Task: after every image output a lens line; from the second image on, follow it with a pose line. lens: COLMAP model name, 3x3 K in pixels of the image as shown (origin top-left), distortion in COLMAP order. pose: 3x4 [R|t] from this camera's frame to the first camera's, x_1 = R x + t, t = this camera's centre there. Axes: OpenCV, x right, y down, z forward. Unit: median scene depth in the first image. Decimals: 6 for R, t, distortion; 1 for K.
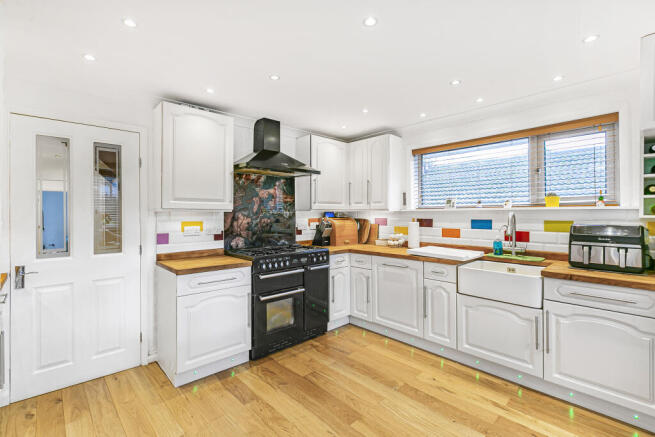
lens RADIAL K [[295.2, 0, 326.4], [0, 295.2, 217.1], [0, 0, 1]] dist [0.022907, 0.000173]
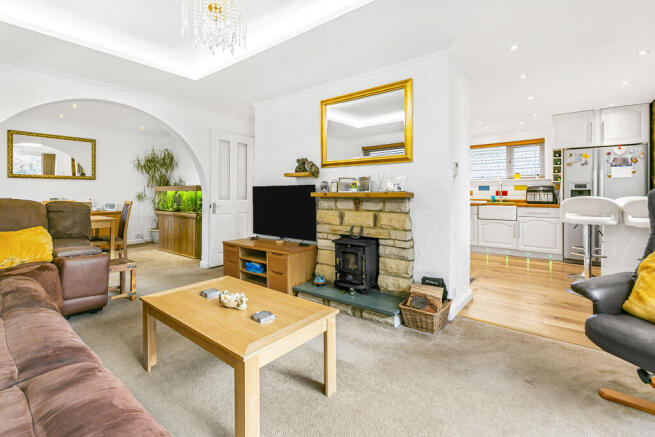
lens RADIAL K [[295.2, 0, 324.2], [0, 295.2, 195.1], [0, 0, 1]] dist [0.022907, 0.000173]
pose [[0.991954, -0.001310, 0.126591, -0.895878], [0.002195, 0.999974, -0.006853, 0.092227], [-0.126578, 0.007076, 0.991931, -0.948783]]
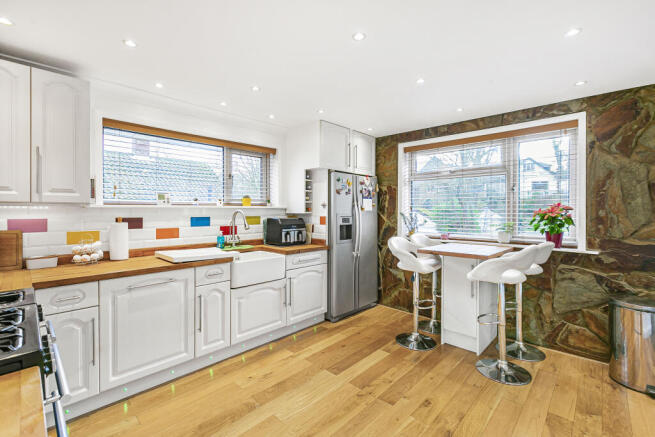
lens RADIAL K [[295.2, 0, 325.7], [0, 295.2, 213.0], [0, 0, 1]] dist [0.022907, 0.000173]
pose [[-0.036134, -0.006283, 0.999327, -0.563112], [0.009328, 0.999935, 0.006624, -0.008812], [-0.999303, 0.009561, -0.036073, 0.687322]]
